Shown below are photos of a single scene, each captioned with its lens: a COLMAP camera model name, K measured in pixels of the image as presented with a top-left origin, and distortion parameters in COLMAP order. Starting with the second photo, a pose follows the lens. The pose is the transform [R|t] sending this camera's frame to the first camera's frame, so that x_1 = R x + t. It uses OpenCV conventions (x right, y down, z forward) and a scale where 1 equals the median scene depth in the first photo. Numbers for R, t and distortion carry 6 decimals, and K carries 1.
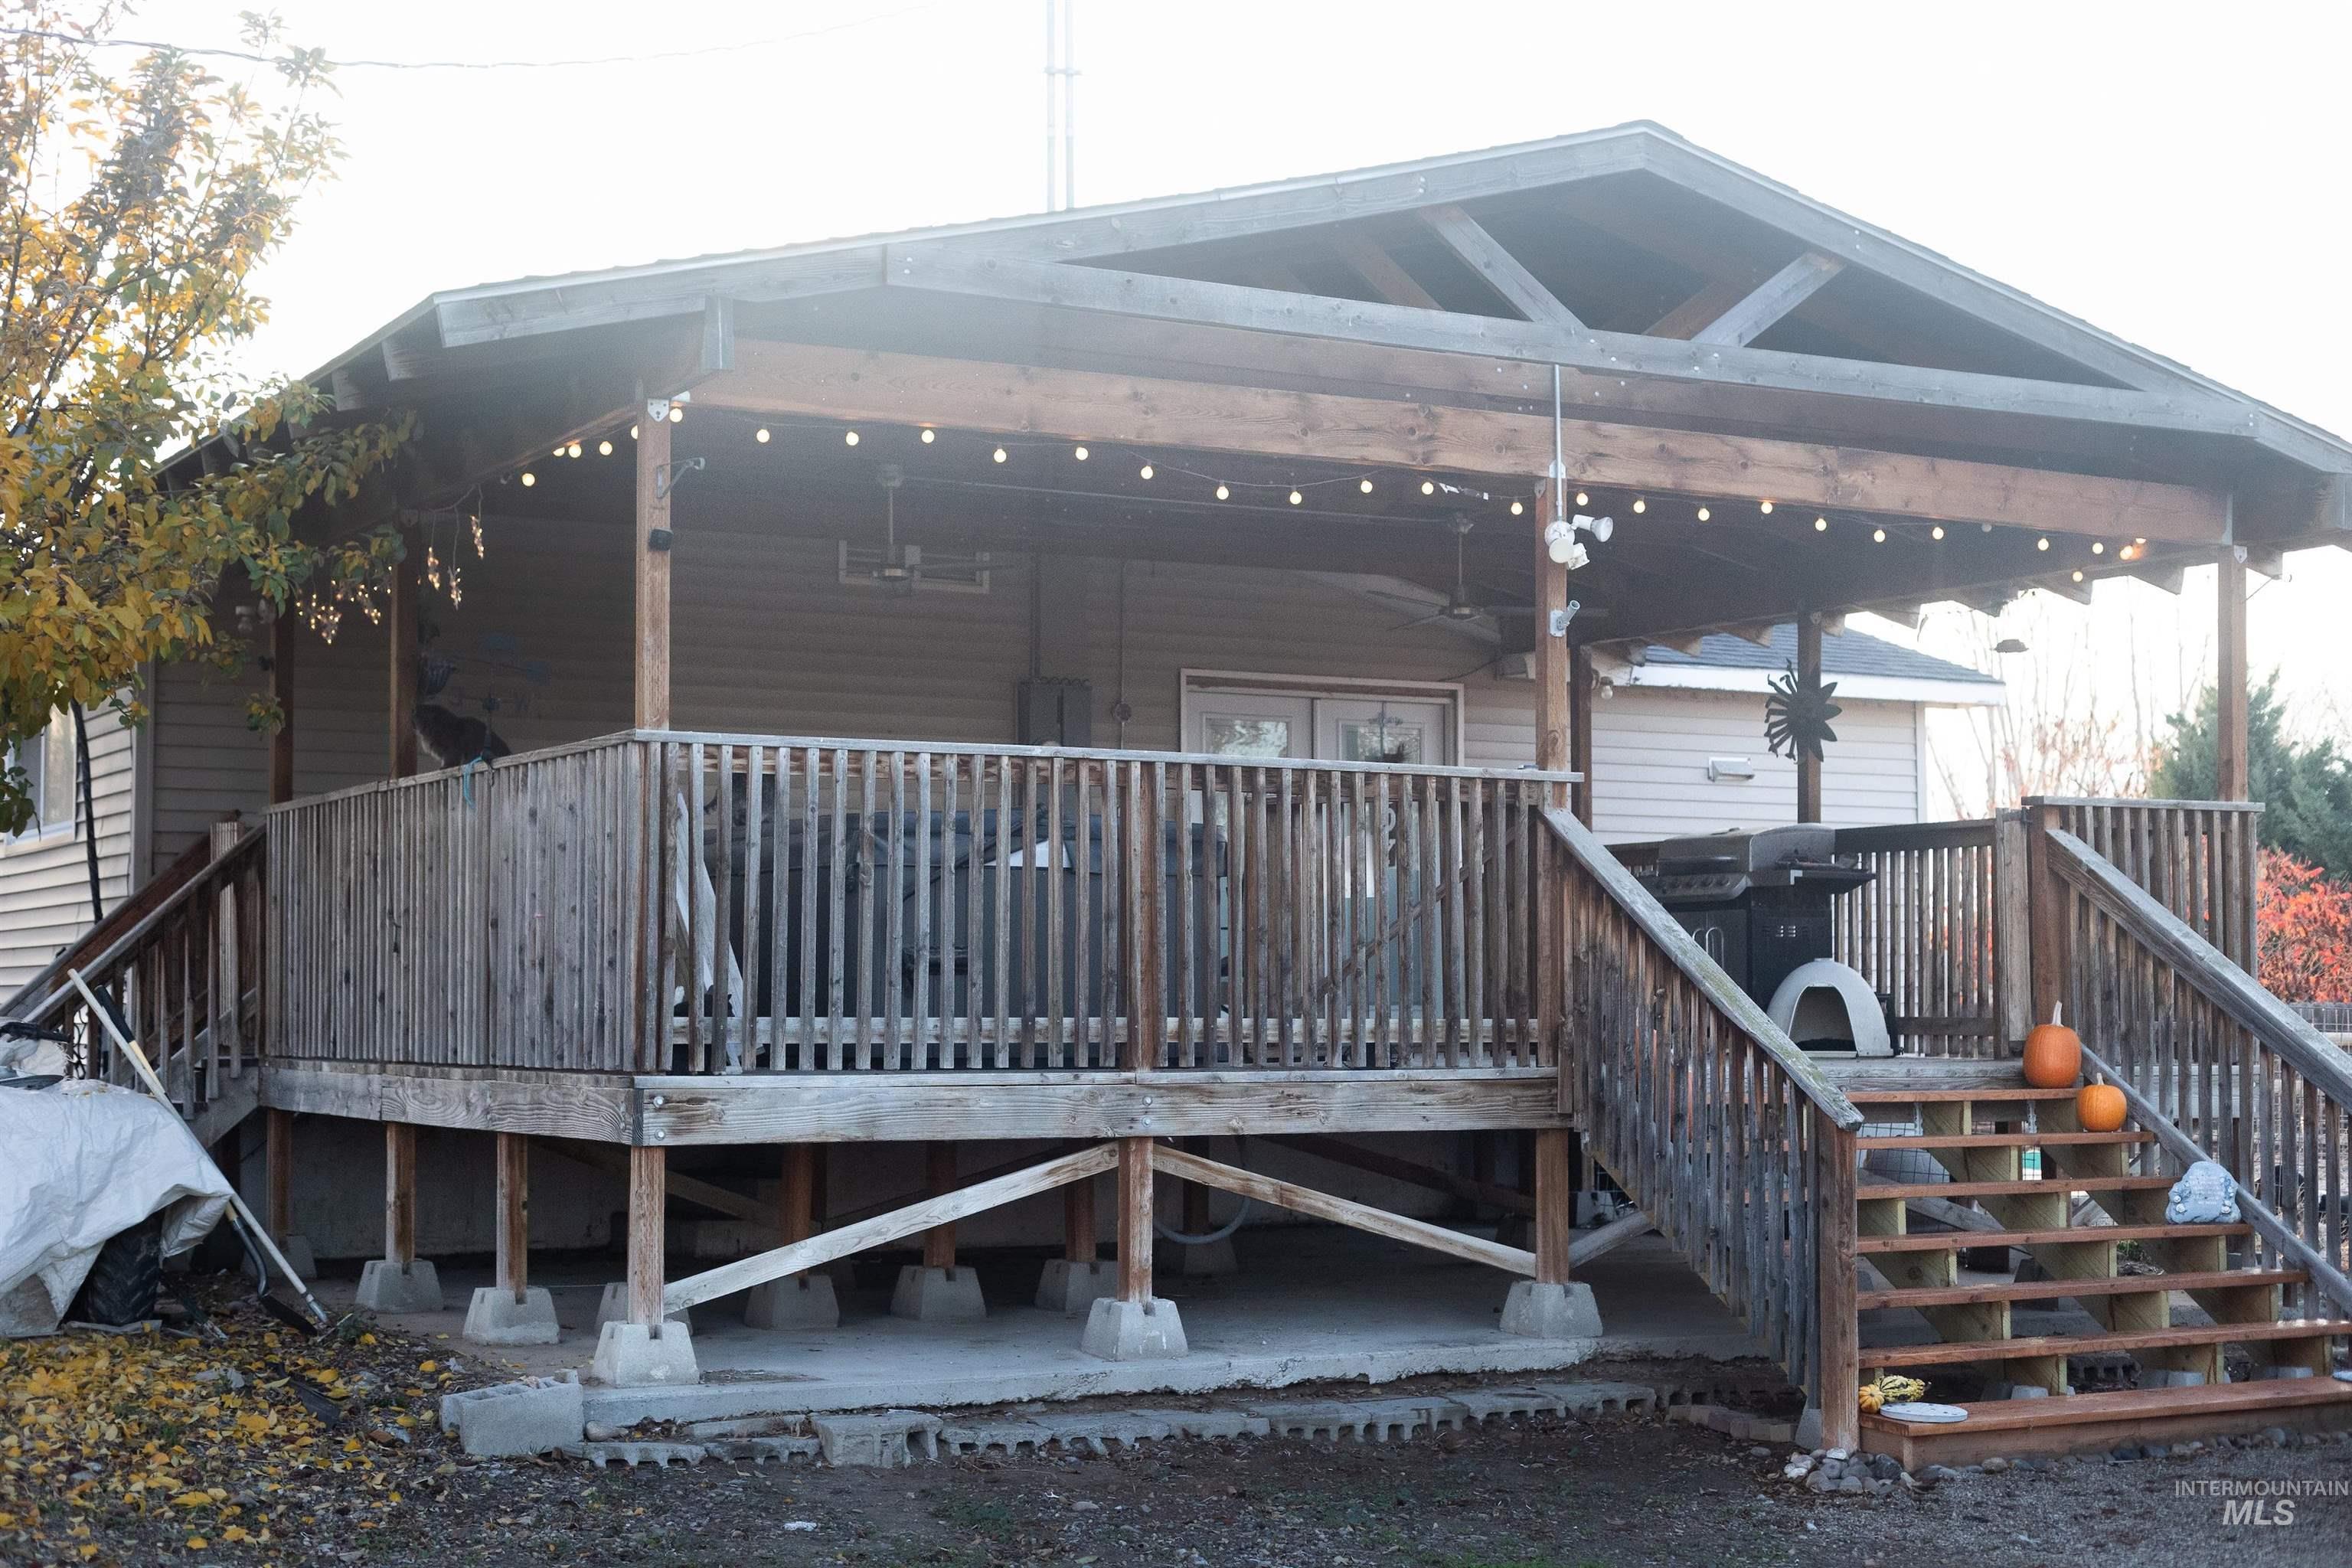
lens RADIAL K [[3417.4, 0, 1176.5], [0, 3417.4, 783.8], [0, 0, 1]] dist [-0.007681, 0.000000]
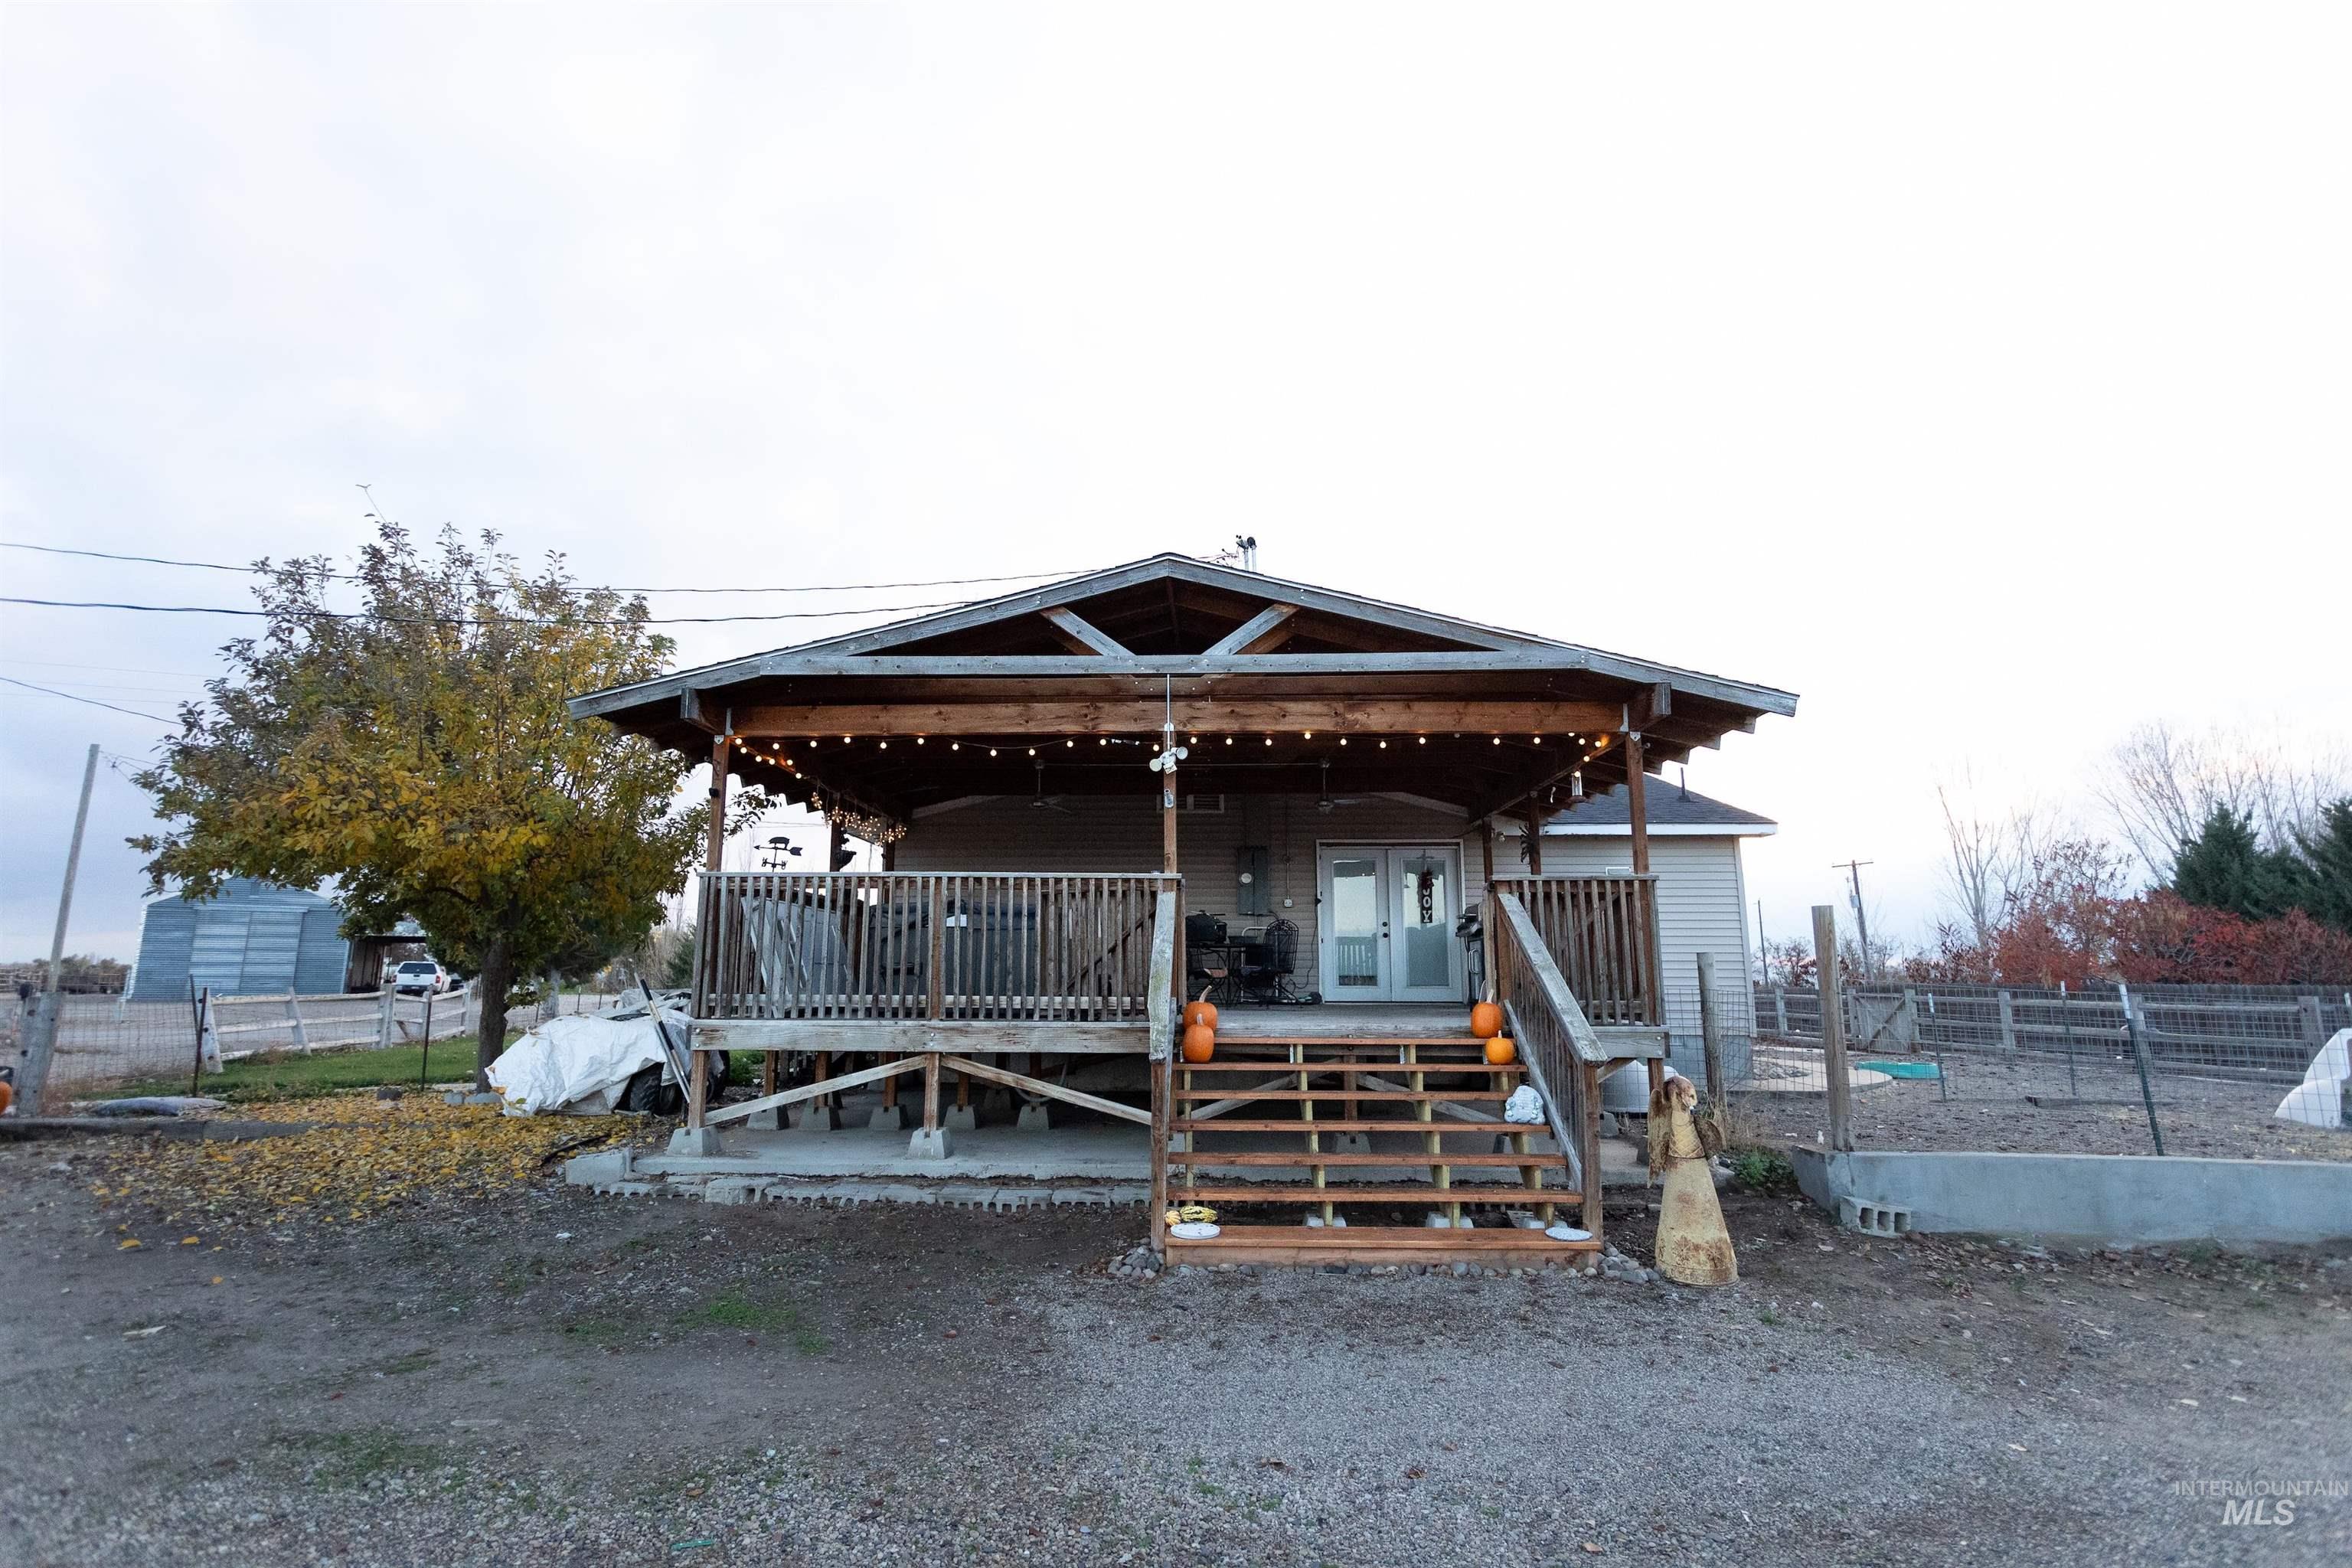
lens RADIAL K [[1124.5, 0, 1171.3], [0, 1124.5, 786.3], [0, 0, 1]] dist [-0.000901, 0.000294]
pose [[0.858522, -0.083678, -0.505903, 0.473797], [0.030862, 0.993239, -0.111911, 0.020538], [0.511847, 0.080465, 0.855300, 0.443139]]
